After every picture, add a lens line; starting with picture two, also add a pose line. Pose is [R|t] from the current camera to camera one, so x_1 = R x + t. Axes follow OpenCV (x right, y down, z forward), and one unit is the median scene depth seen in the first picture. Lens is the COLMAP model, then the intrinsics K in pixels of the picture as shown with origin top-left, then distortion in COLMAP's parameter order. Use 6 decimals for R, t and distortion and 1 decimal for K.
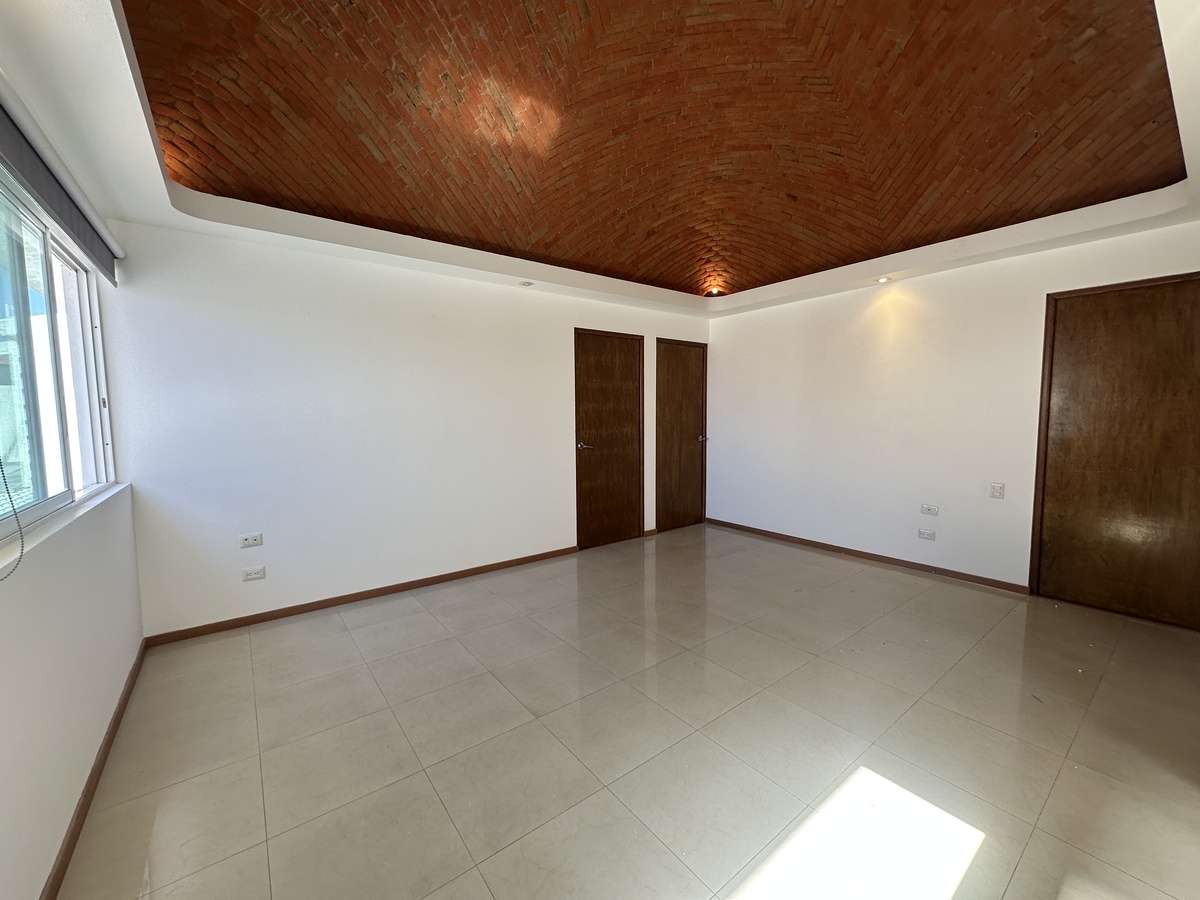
lens RADIAL K [[479.6, 0, 600.0], [0, 479.6, 450.0], [0, 0, 1]] dist [-0.000036, 0.000026]
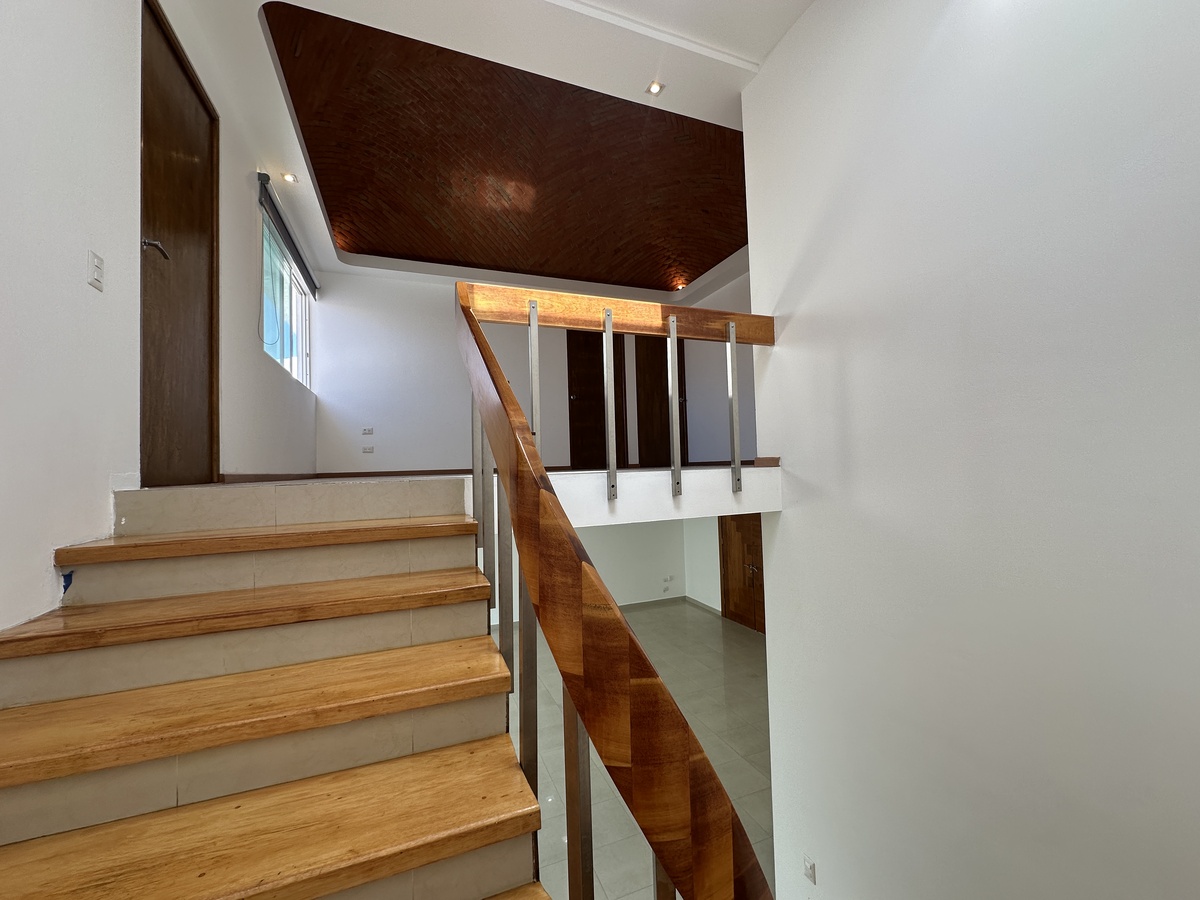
lens RADIAL K [[479.6, 0, 600.0], [0, 479.6, 450.0], [0, 0, 1]] dist [-0.000036, 0.000026]
pose [[0.961944, -0.031066, -0.271474, 0.603733], [0.001065, 0.993935, -0.109964, 0.438330], [0.273244, 0.105490, 0.956143, -0.492282]]
